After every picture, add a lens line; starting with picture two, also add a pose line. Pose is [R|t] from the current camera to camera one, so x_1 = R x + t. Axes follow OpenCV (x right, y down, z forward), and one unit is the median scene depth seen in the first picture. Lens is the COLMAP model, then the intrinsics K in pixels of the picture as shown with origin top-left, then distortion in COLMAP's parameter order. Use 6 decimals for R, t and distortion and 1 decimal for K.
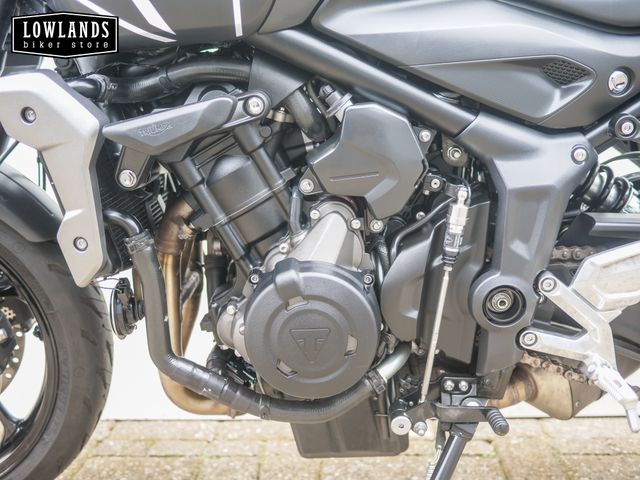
lens RADIAL K [[725.7, 0, 320.0], [0, 725.7, 240.0], [0, 0, 1]] dist [-0.019623, 0.029952]
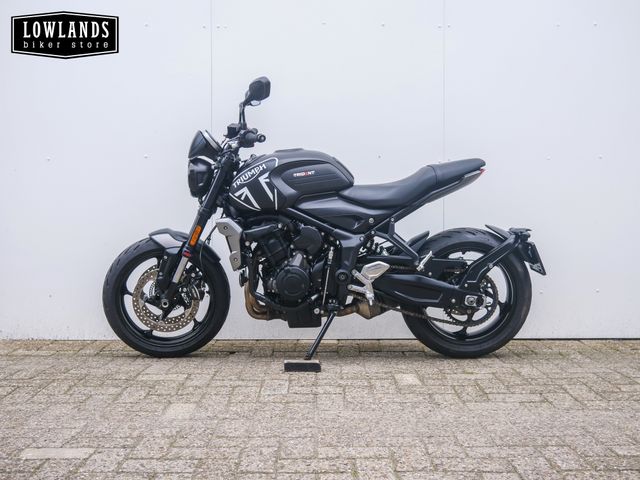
lens RADIAL K [[725.7, 0, 320.0], [0, 725.7, 240.0], [0, 0, 1]] dist [-0.019623, 0.029952]
pose [[0.999638, 0.010959, 0.024561, 0.035115], [-0.007838, 0.992285, -0.123730, 0.371573], [-0.025728, 0.123493, 0.992012, -2.862542]]
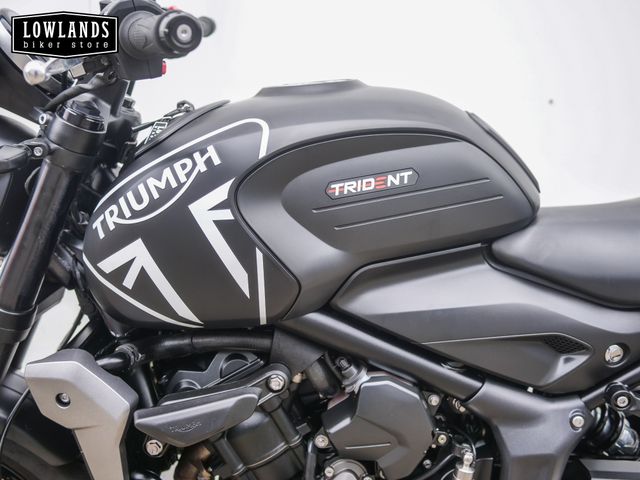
lens RADIAL K [[725.7, 0, 320.0], [0, 725.7, 240.0], [0, 0, 1]] dist [-0.019623, 0.029952]
pose [[0.999664, 0.015431, 0.020851, -0.048035], [-0.014993, 0.999668, -0.020970, -0.353780], [-0.021168, 0.020650, 0.999563, -0.065342]]
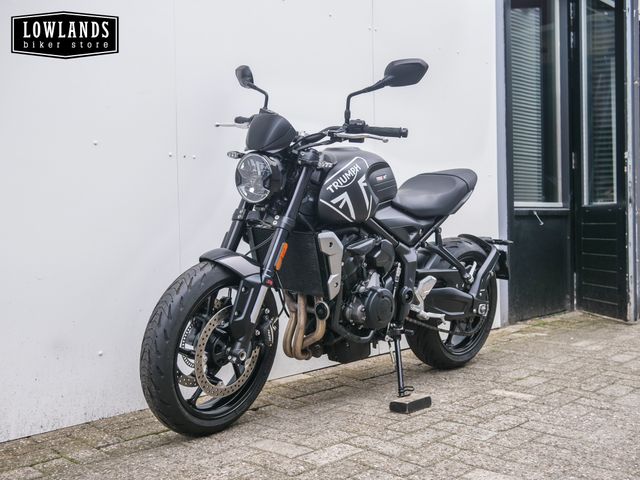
lens RADIAL K [[725.7, 0, 320.0], [0, 725.7, 240.0], [0, 0, 1]] dist [-0.019623, 0.029952]
pose [[0.669223, -0.015215, 0.742906, -2.557304], [0.114672, 0.989928, -0.083024, 0.060918], [-0.734160, 0.140753, 0.664227, -0.999795]]
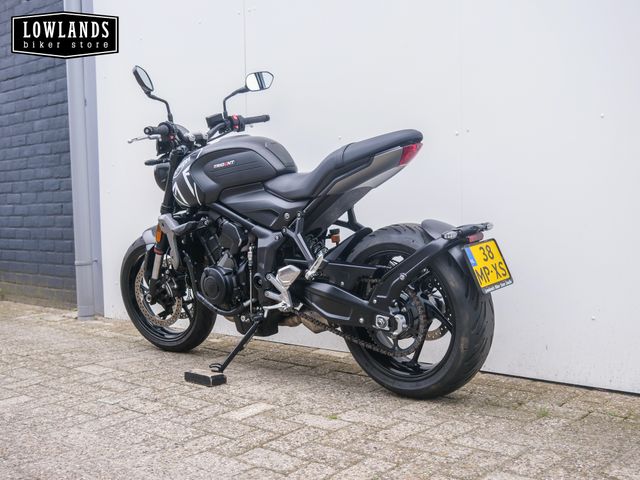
lens RADIAL K [[725.7, 0, 320.0], [0, 725.7, 240.0], [0, 0, 1]] dist [-0.019623, 0.029952]
pose [[0.767767, 0.023922, -0.640282, 2.600850], [-0.083805, 0.994467, -0.063337, 0.084546], [0.635224, 0.102287, 0.765524, -1.393445]]
